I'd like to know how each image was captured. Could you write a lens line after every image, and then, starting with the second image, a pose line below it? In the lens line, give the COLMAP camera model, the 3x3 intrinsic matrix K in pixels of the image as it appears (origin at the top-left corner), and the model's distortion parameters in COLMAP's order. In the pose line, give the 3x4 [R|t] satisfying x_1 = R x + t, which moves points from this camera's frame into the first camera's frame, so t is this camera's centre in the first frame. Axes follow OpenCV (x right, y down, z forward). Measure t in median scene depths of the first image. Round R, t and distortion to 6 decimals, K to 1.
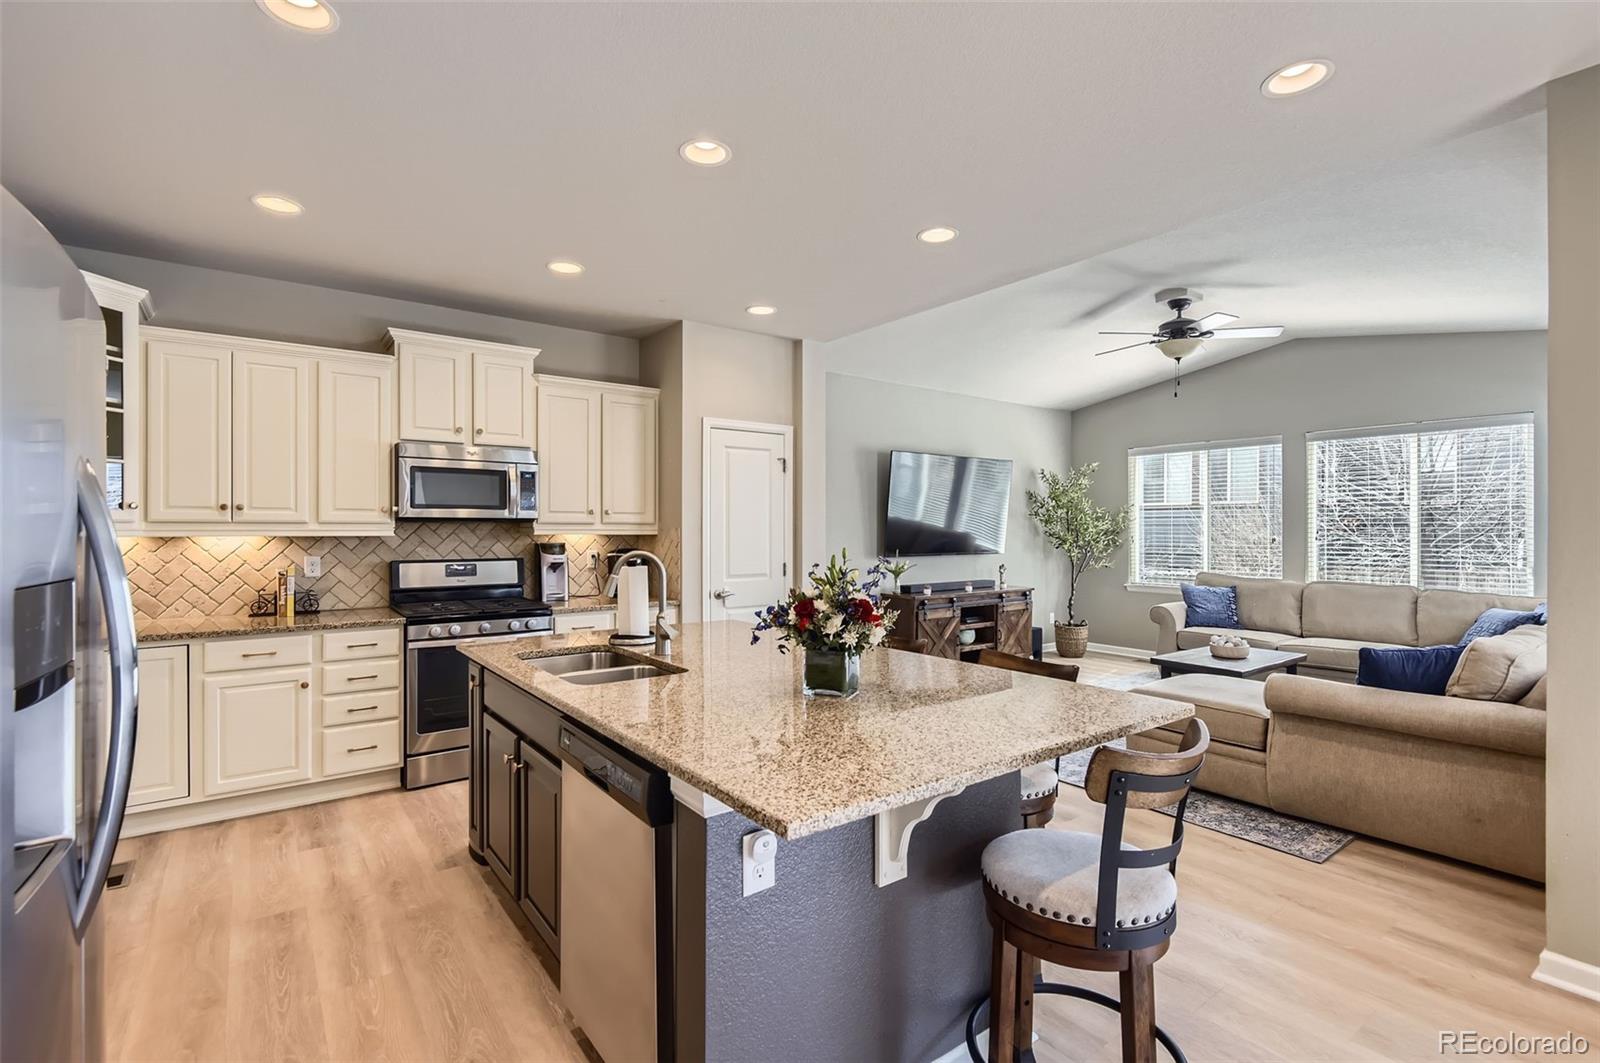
lens RADIAL K [[736.8, 0, 802.1], [0, 736.8, 533.2], [0, 0, 1]] dist [-0.000747, -0.000339]
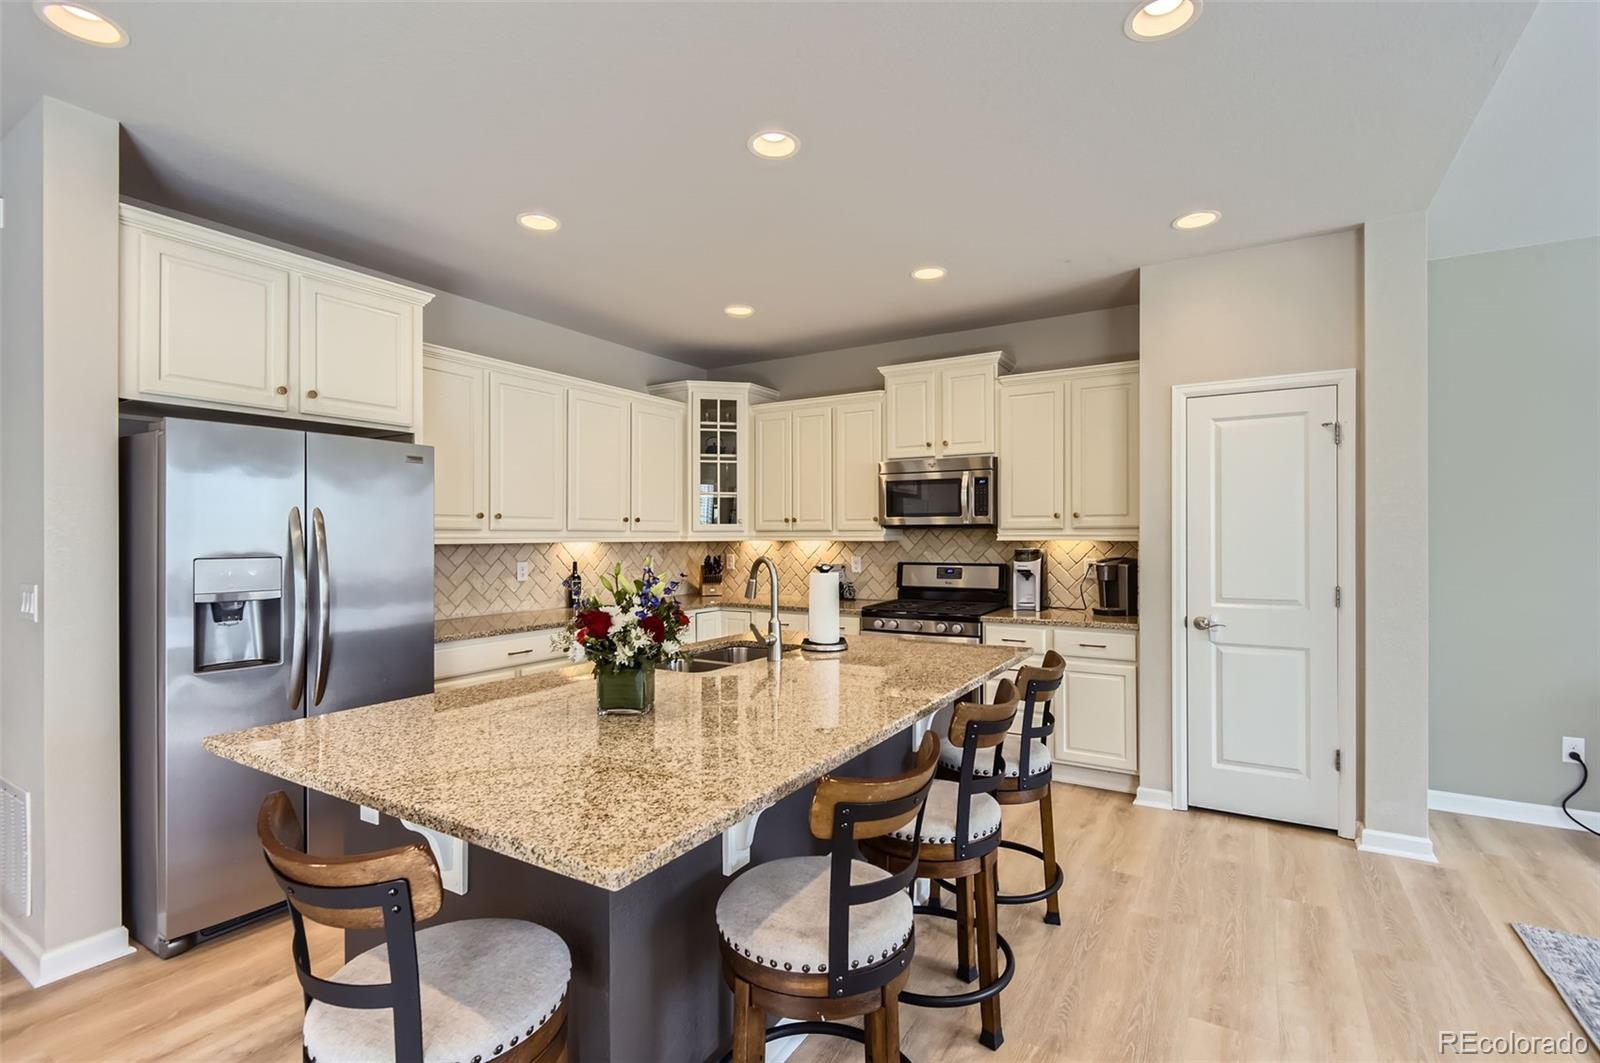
lens RADIAL K [[736.8, 0, 802.1], [0, 736.8, 533.2], [0, 0, 1]] dist [-0.000747, -0.000339]
pose [[0.372692, -0.005806, -0.927937, 0.380123], [-0.001401, 0.999976, -0.006819, -0.000348], [0.927954, 0.003842, 0.372675, 0.327970]]
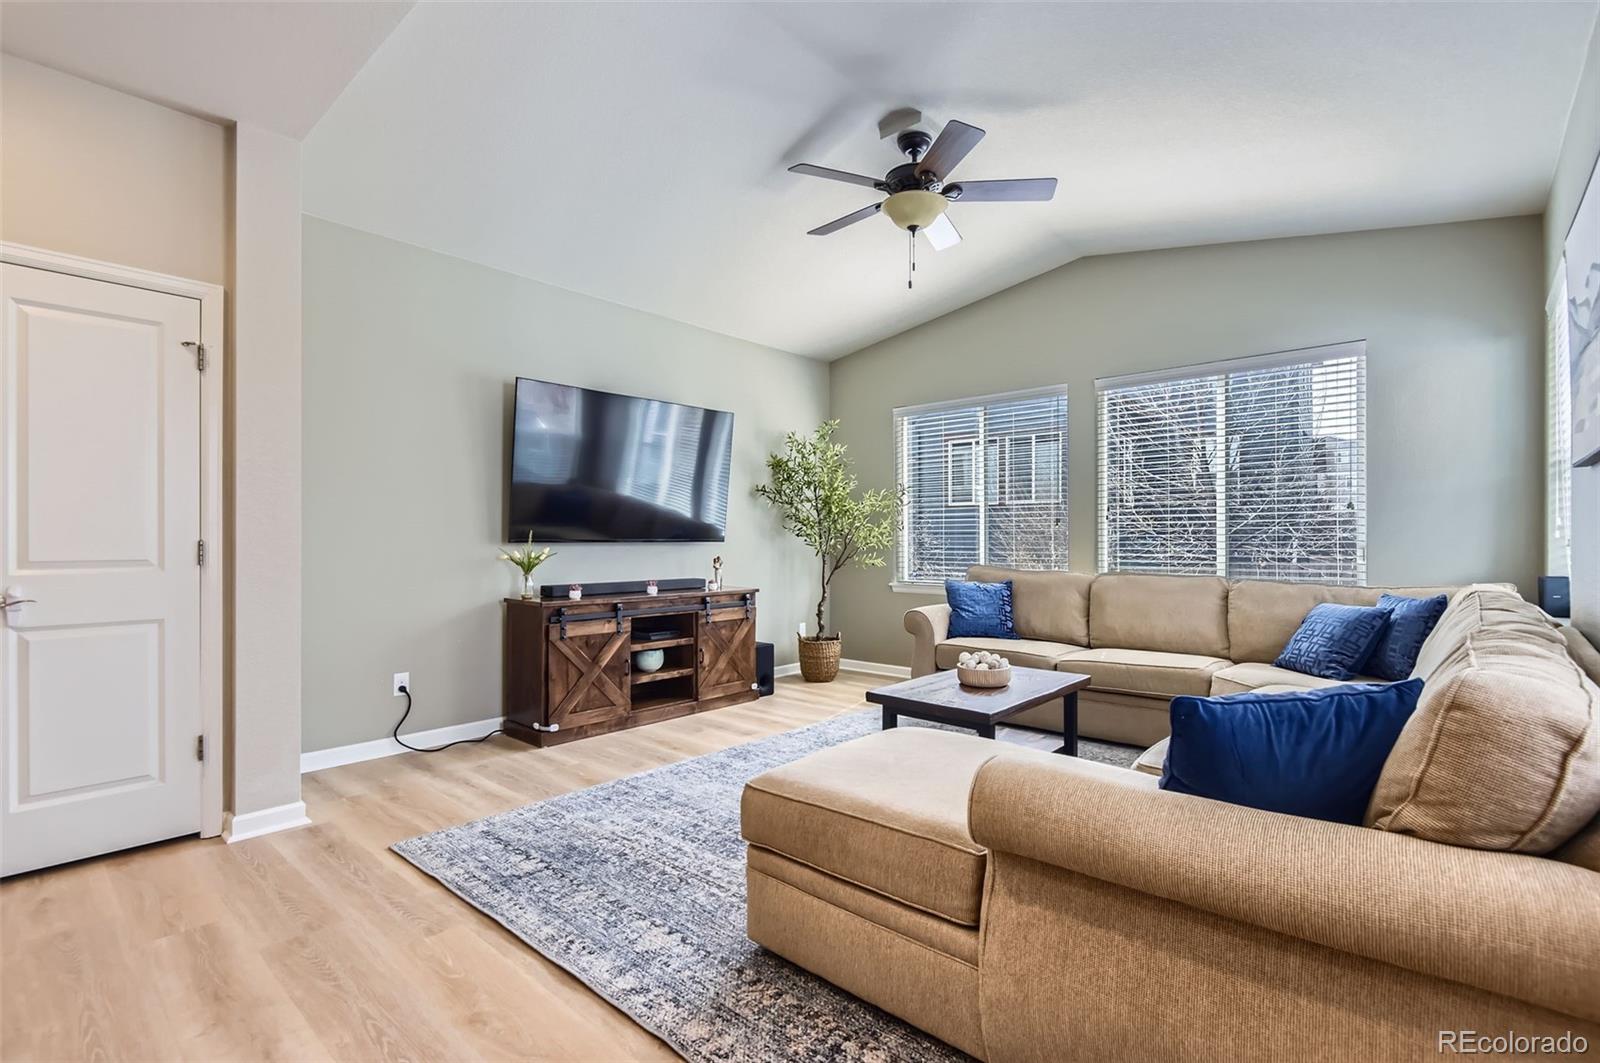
lens RADIAL K [[734.0, 0, 804.4], [0, 734.0, 545.3], [0, 0, 1]] dist [0.001854, -0.006699]
pose [[0.979087, -0.001577, 0.203436, 0.284846], [0.001764, 0.999998, -0.000736, 0.043407], [-0.203434, 0.001079, 0.979088, 0.385759]]
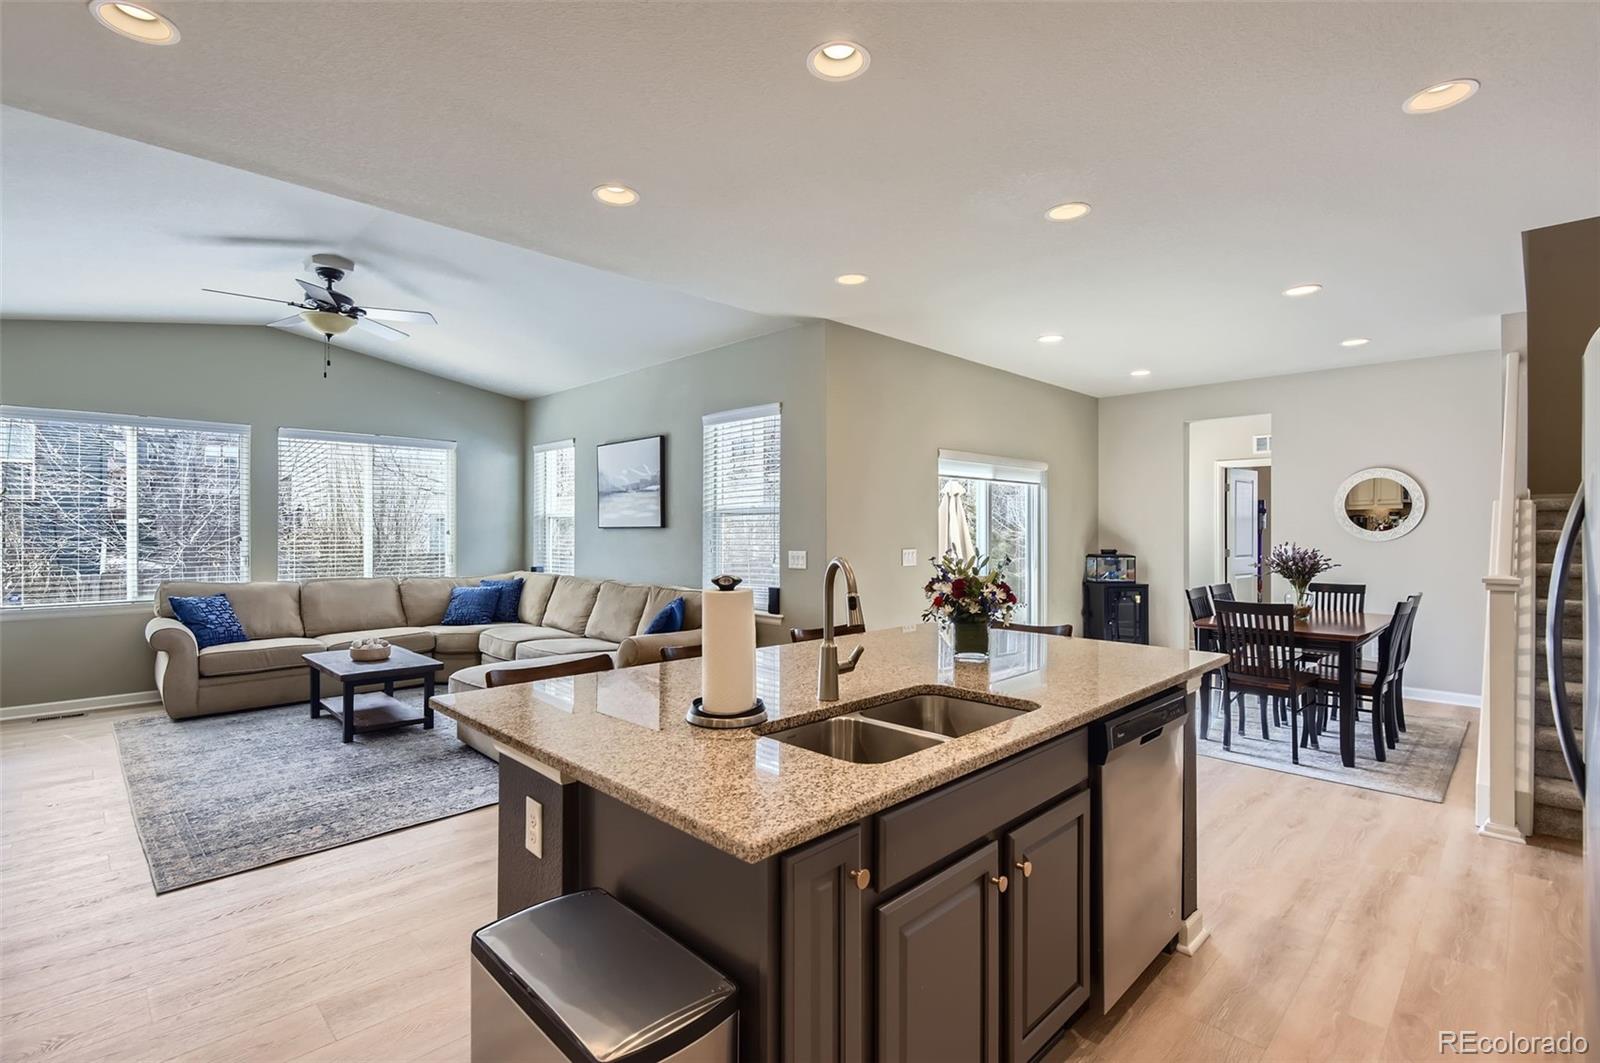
lens RADIAL K [[742.5, 0, 818.2], [0, 742.5, 524.8], [0, 0, 1]] dist [0.002011, -0.005960]
pose [[-0.157707, 0.003770, 0.987479, -0.462996], [0.003412, 0.999989, -0.003272, -0.003432], [-0.987480, 0.002854, -0.157718, 0.560256]]
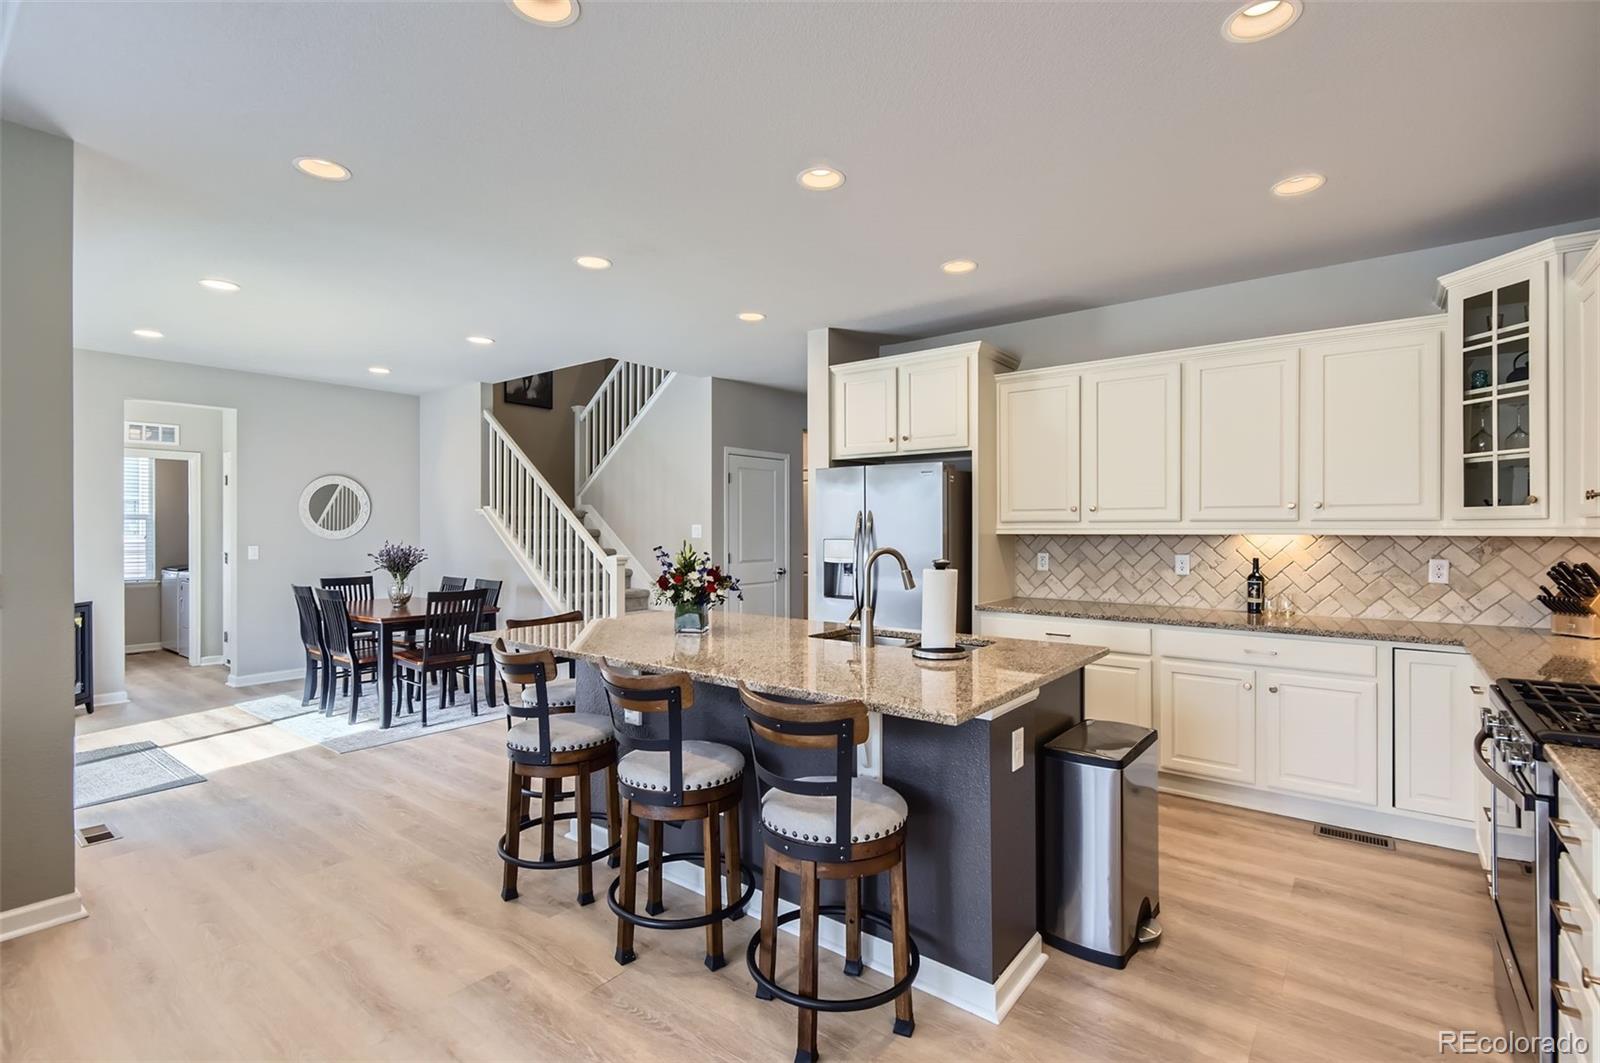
lens RADIAL K [[724.6, 0, 800.0], [0, 724.6, 531.5], [0, 0, 1]] dist [-0.001220, -0.000153]
pose [[-0.963931, 0.001157, -0.266150, 0.088810], [-0.001137, 0.999964, 0.008466, -0.003961], [0.266151, 0.008463, -0.963894, 0.983493]]
